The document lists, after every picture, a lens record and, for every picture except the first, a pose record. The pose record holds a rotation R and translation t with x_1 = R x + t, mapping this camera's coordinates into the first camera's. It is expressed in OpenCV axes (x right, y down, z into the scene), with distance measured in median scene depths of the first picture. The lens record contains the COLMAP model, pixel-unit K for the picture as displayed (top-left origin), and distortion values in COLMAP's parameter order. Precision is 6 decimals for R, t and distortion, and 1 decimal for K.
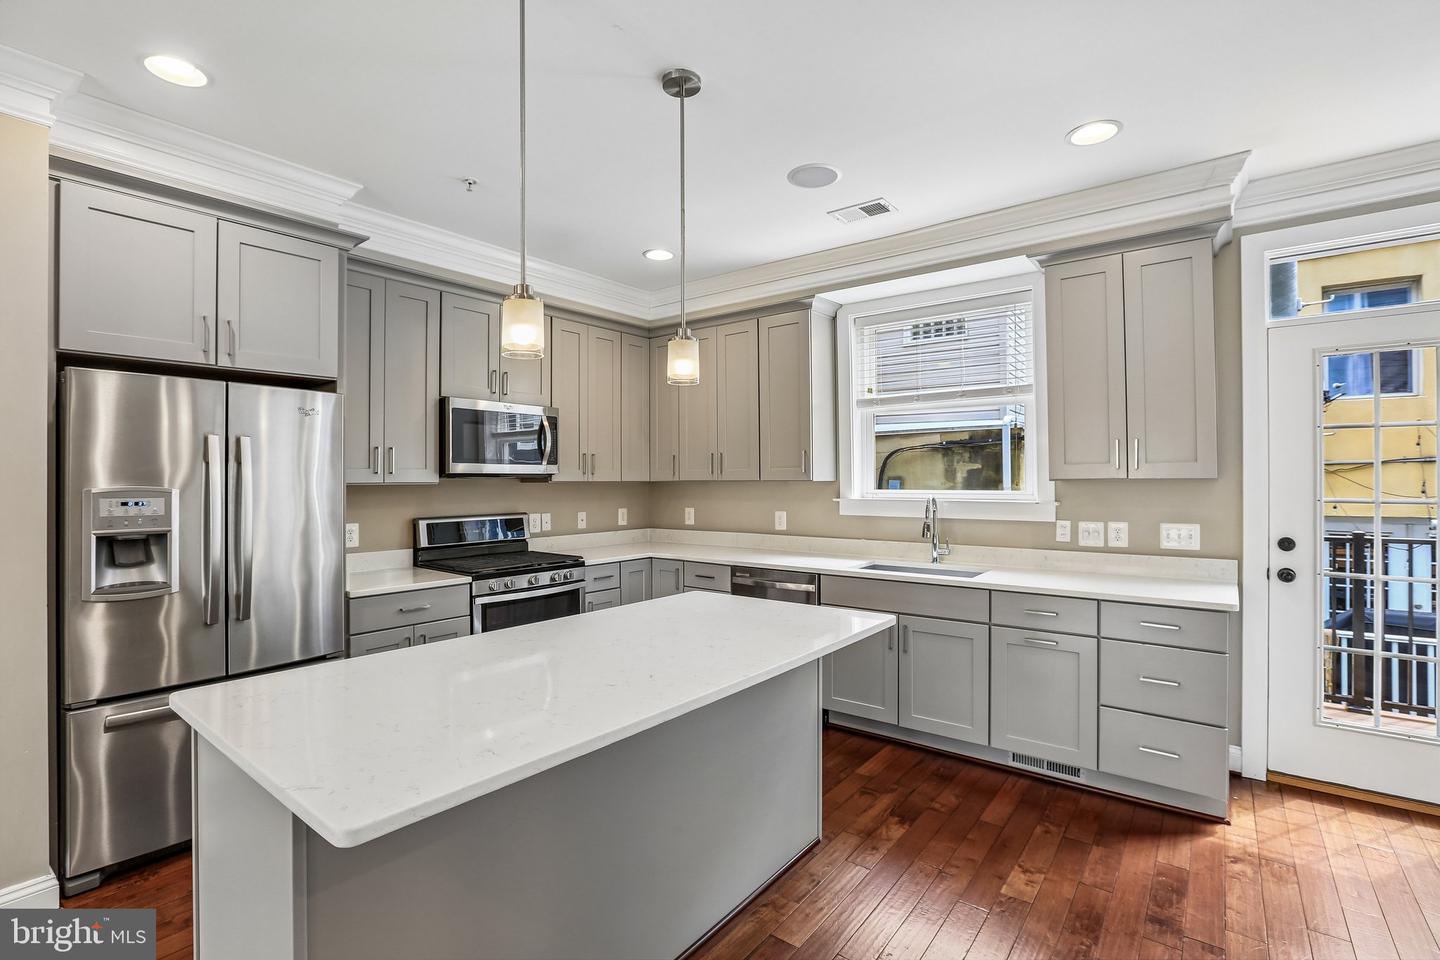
lens RADIAL K [[657.0, 0, 720.9], [0, 657.0, 482.5], [0, 0, 1]] dist [0.000229, 0.000035]
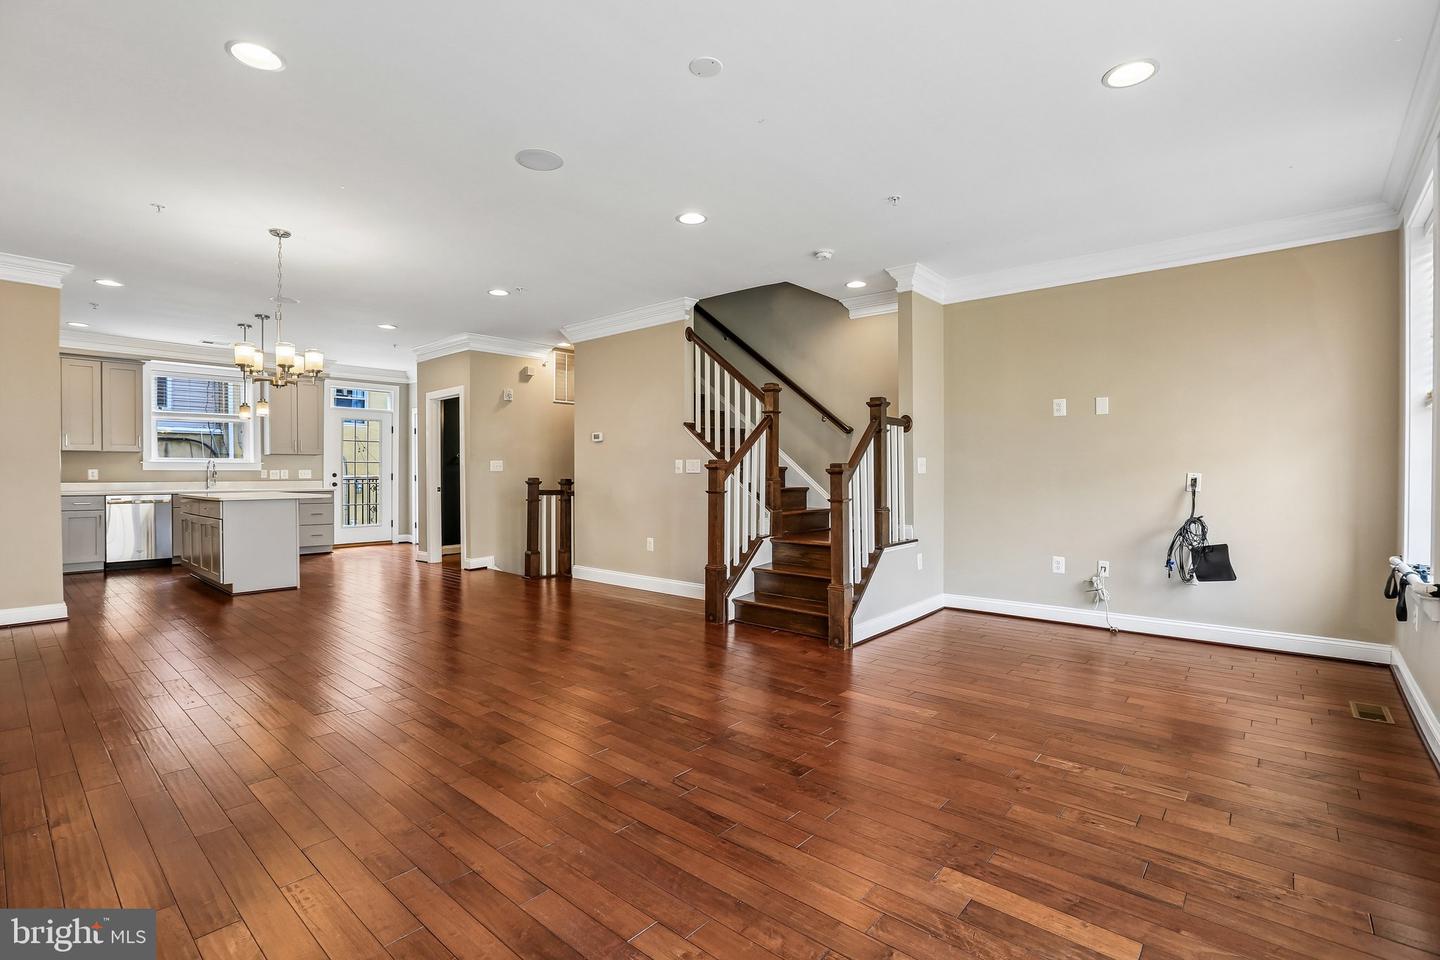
lens RADIAL K [[657.0, 0, 721.6], [0, 657.0, 475.5], [0, 0, 1]] dist [0.000229, 0.000035]
pose [[0.071098, -0.007530, 0.997441, -1.668351], [-0.002159, 0.999968, 0.007703, 0.047533], [-0.997467, -0.002701, 0.071080, -0.856391]]
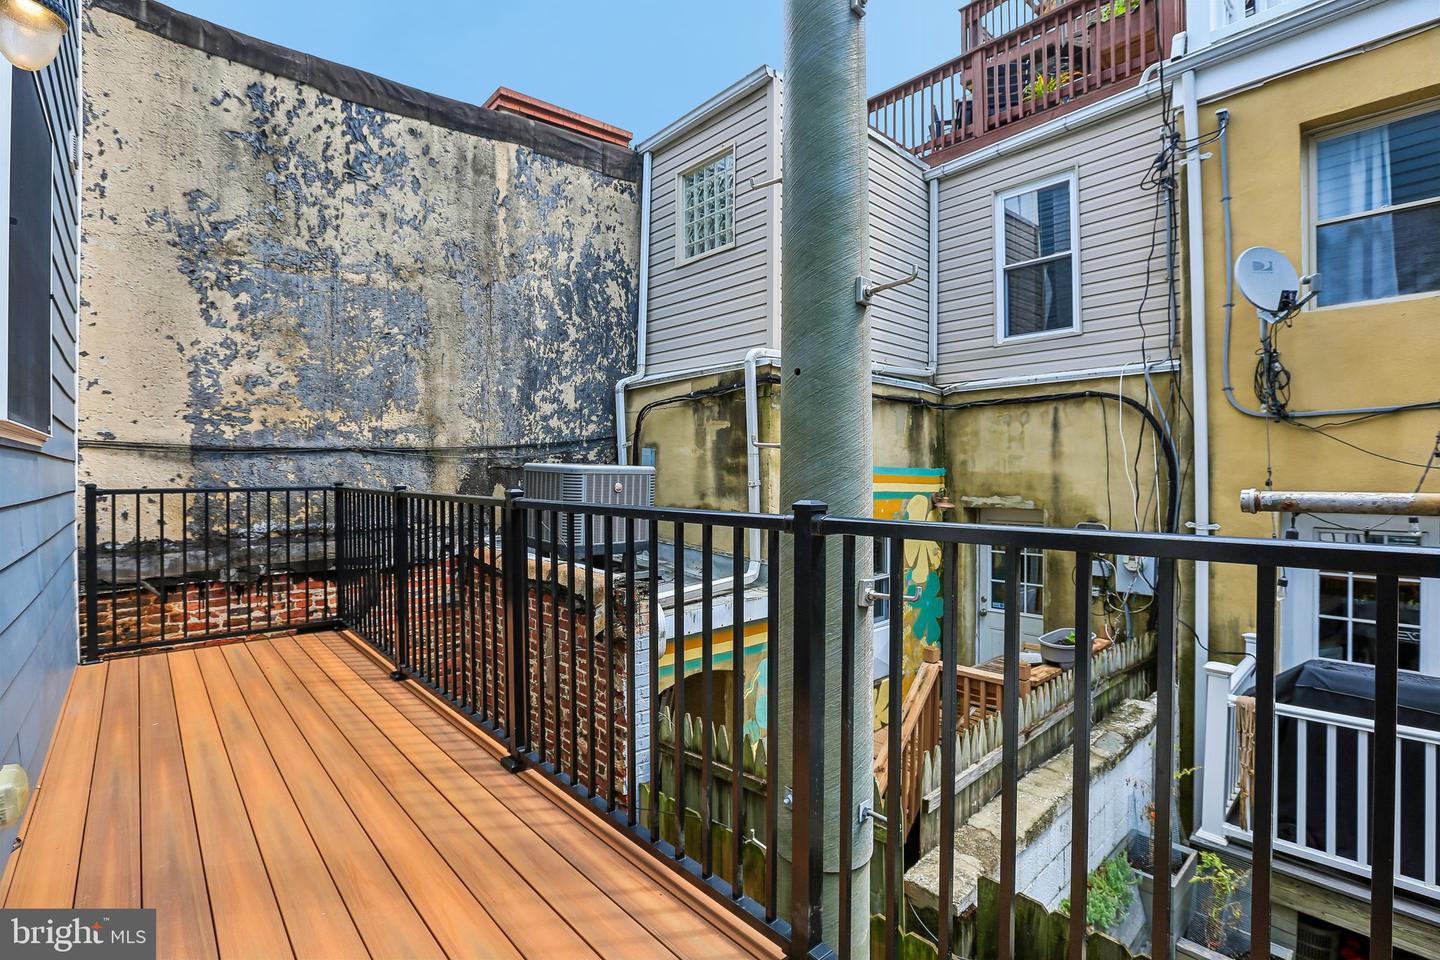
lens RADIAL K [[657.0, 0, 721.8], [0, 657.0, 477.9], [0, 0, 1]] dist [0.000229, 0.000035]
pose [[0.988761, 0.001875, -0.149492, 0.483123], [0.000199, 0.999904, 0.013860, 0.020679], [0.149504, -0.013734, 0.988666, 0.318712]]
